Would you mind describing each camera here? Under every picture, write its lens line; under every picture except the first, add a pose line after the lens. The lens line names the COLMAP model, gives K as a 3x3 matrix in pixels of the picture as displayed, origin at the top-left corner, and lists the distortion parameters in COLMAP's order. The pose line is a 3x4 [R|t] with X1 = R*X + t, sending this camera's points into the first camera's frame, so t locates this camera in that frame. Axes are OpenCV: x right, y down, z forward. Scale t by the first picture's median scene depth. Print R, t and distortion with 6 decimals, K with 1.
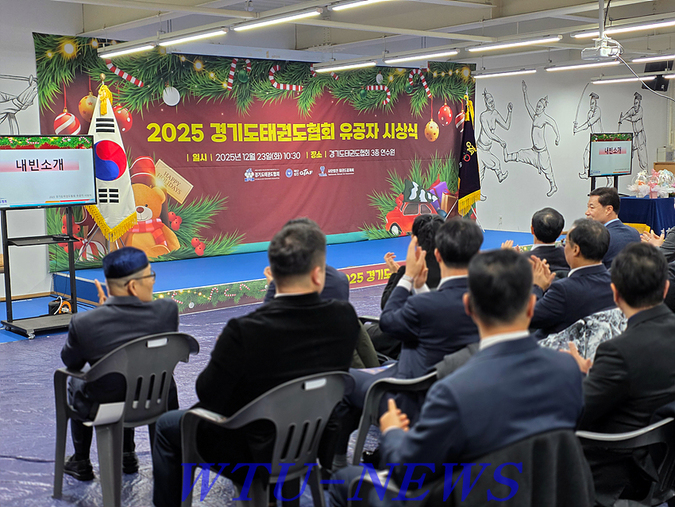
lens RADIAL K [[908.6, 0, 337.0], [0, 908.6, 255.2], [0, 0, 1]] dist [0.089177, 0.000000]
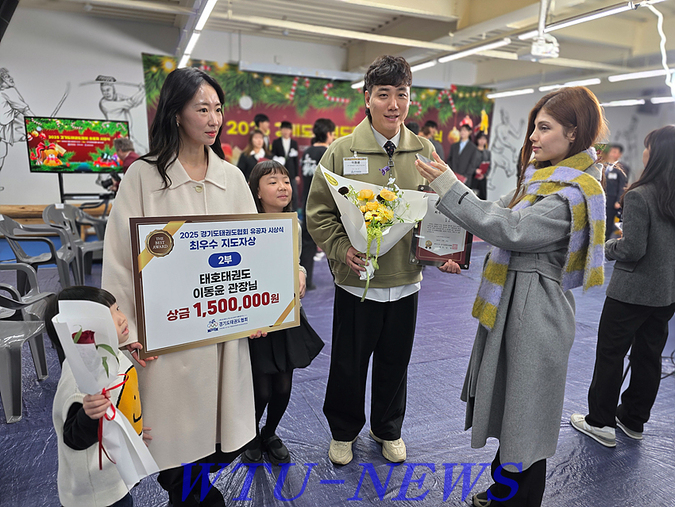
lens RADIAL K [[455.6, 0, 338.0], [0, 455.6, 250.4], [0, 0, 1]] dist [0.037554, 0.000887]
pose [[0.956597, 0.114140, -0.268132, 0.169900], [-0.083799, 0.988982, 0.122030, -0.041805], [0.279106, -0.094264, 0.955622, 0.314368]]
